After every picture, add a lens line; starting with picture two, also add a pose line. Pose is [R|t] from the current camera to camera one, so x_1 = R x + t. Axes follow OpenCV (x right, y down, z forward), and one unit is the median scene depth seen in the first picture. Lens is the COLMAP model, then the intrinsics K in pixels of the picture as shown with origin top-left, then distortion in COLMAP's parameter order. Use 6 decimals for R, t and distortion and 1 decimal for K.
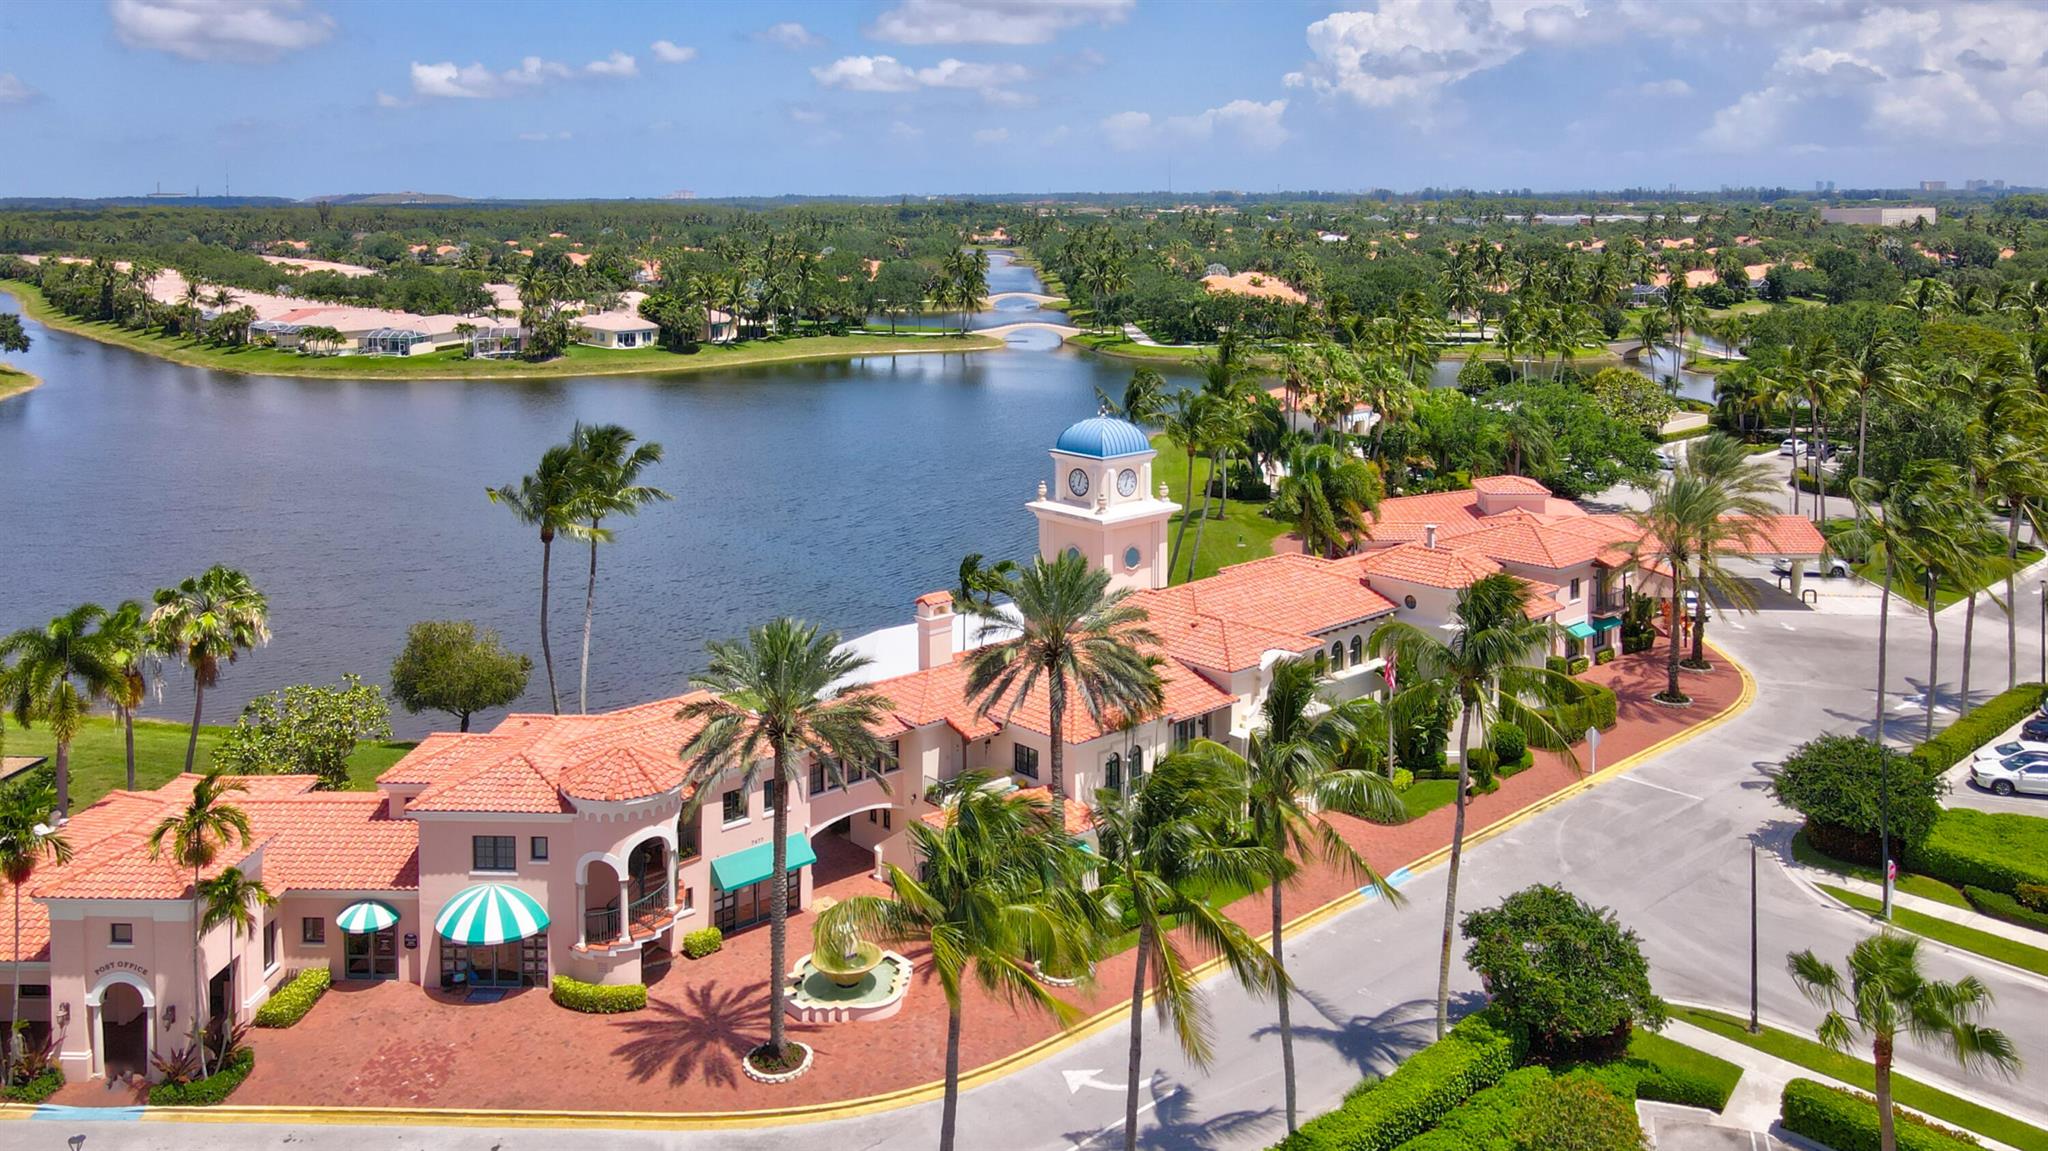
lens RADIAL K [[1491.3, 0, 1024.0], [0, 1491.3, 575.5], [0, 0, 1]] dist [-0.004333, -0.002860]
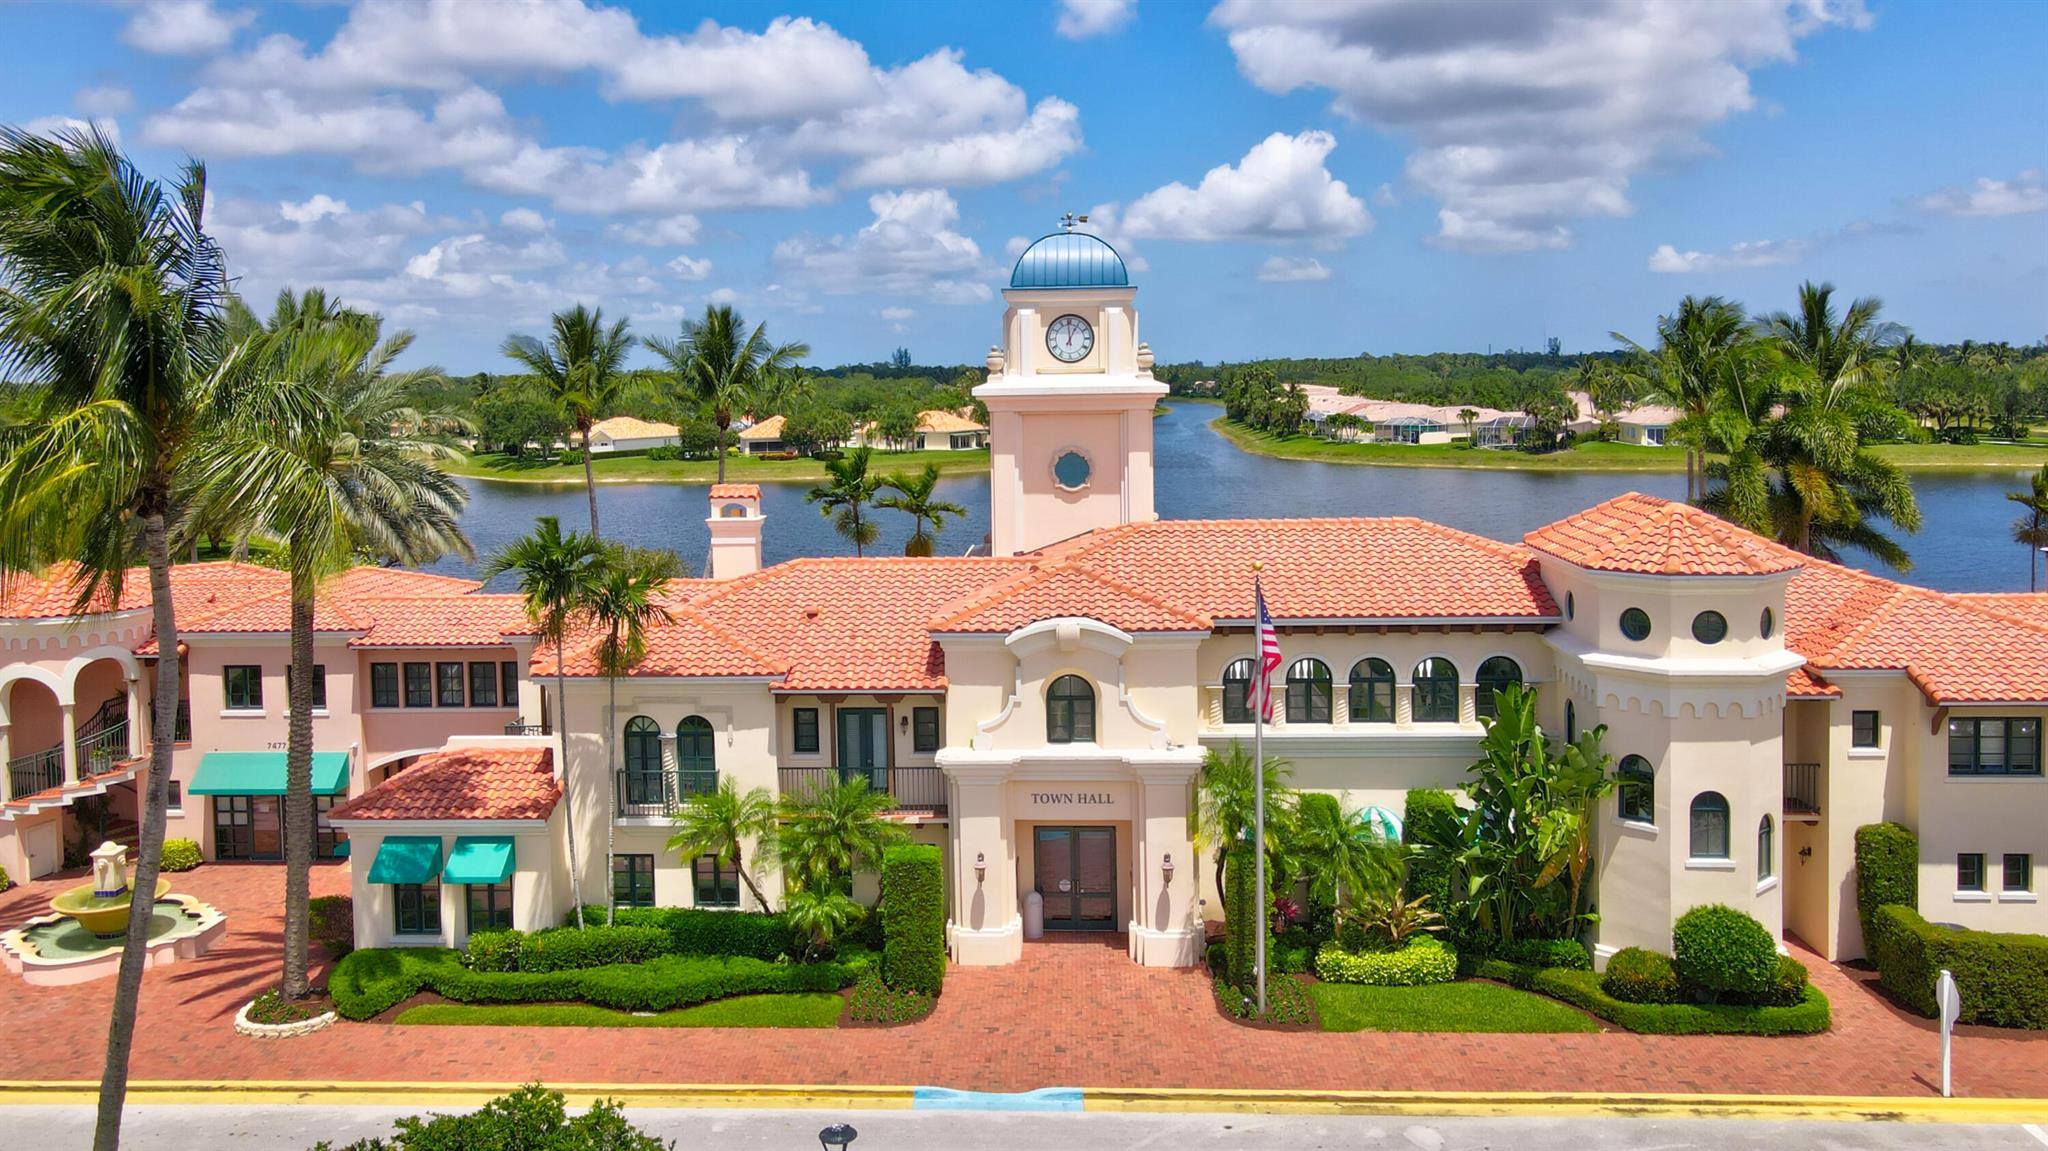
lens RADIAL K [[1491.3, 0, 1024.0], [0, 1491.3, 575.5], [0, 0, 1]] dist [-0.004333, -0.002860]
pose [[0.705003, 0.081705, -0.704482, 0.107176], [-0.149081, 0.988220, -0.034579, 0.011817], [0.693358, 0.129404, 0.708879, 0.130975]]
